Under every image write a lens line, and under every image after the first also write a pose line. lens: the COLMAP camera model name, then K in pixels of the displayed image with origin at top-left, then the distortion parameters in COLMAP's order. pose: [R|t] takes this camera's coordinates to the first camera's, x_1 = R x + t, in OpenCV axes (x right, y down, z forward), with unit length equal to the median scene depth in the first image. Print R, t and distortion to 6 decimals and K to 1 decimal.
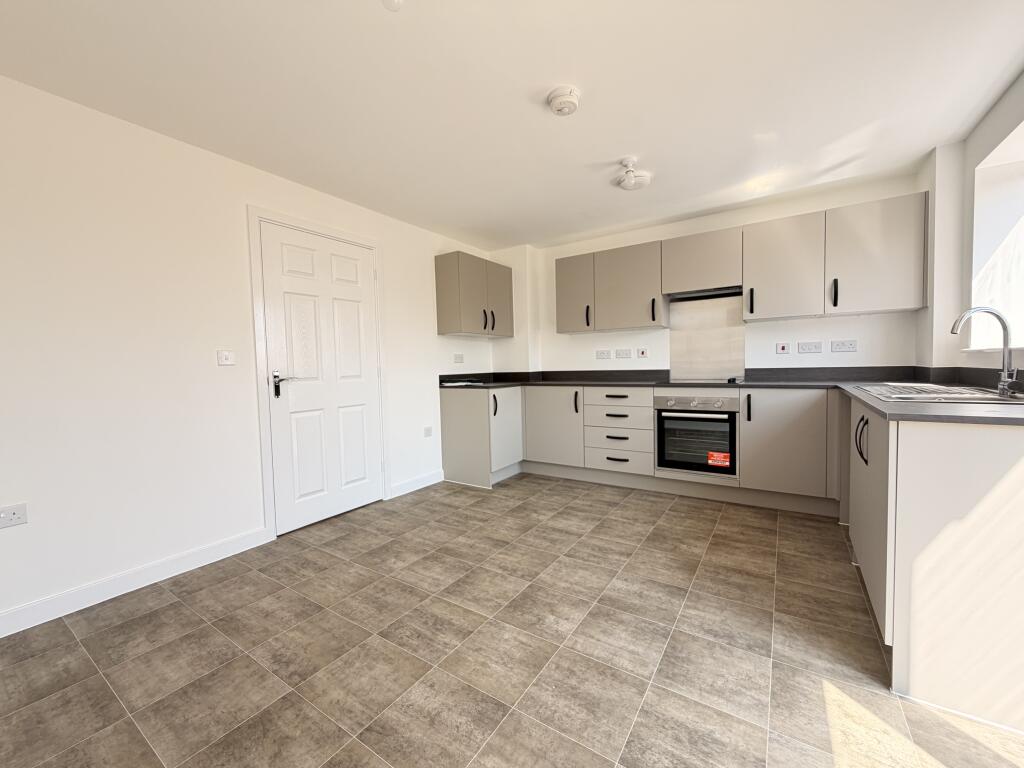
lens RADIAL K [[411.2, 0, 509.0], [0, 411.2, 384.0], [0, 0, 1]] dist [0.000407, 0.000287]
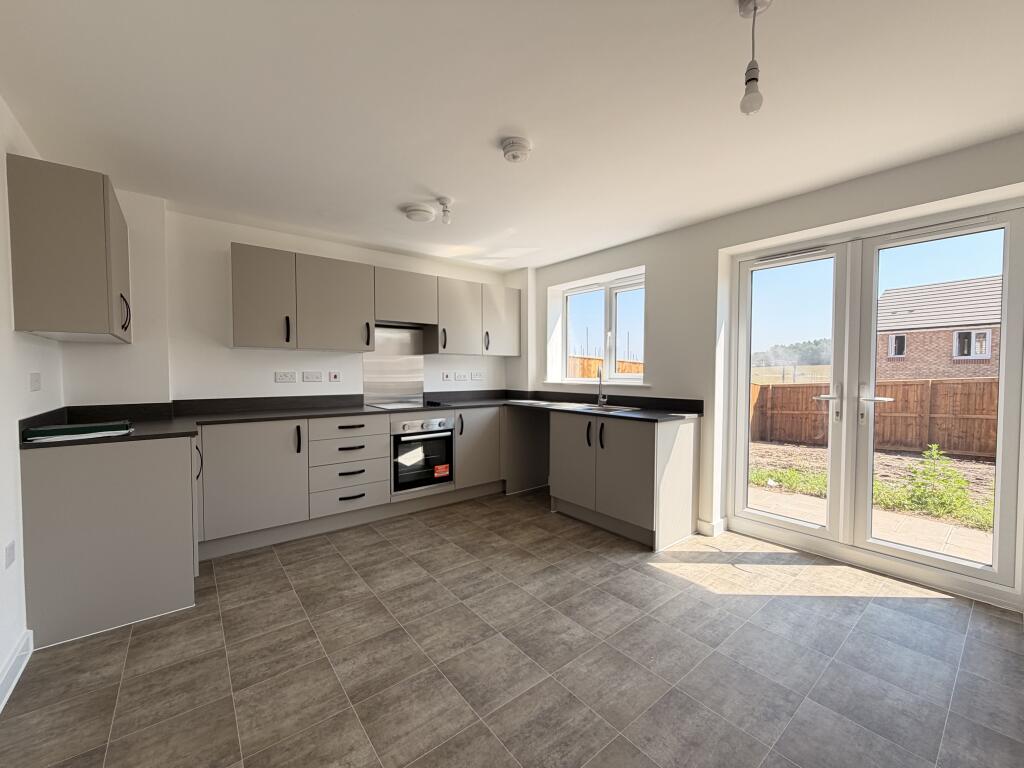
lens RADIAL K [[411.2, 0, 509.0], [0, 411.2, 384.0], [0, 0, 1]] dist [0.000407, 0.000287]
pose [[0.301792, -0.004065, 0.953365, -0.573095], [0.033048, 0.999435, -0.006200, -0.053766], [-0.952801, 0.033378, 0.301756, 0.468685]]
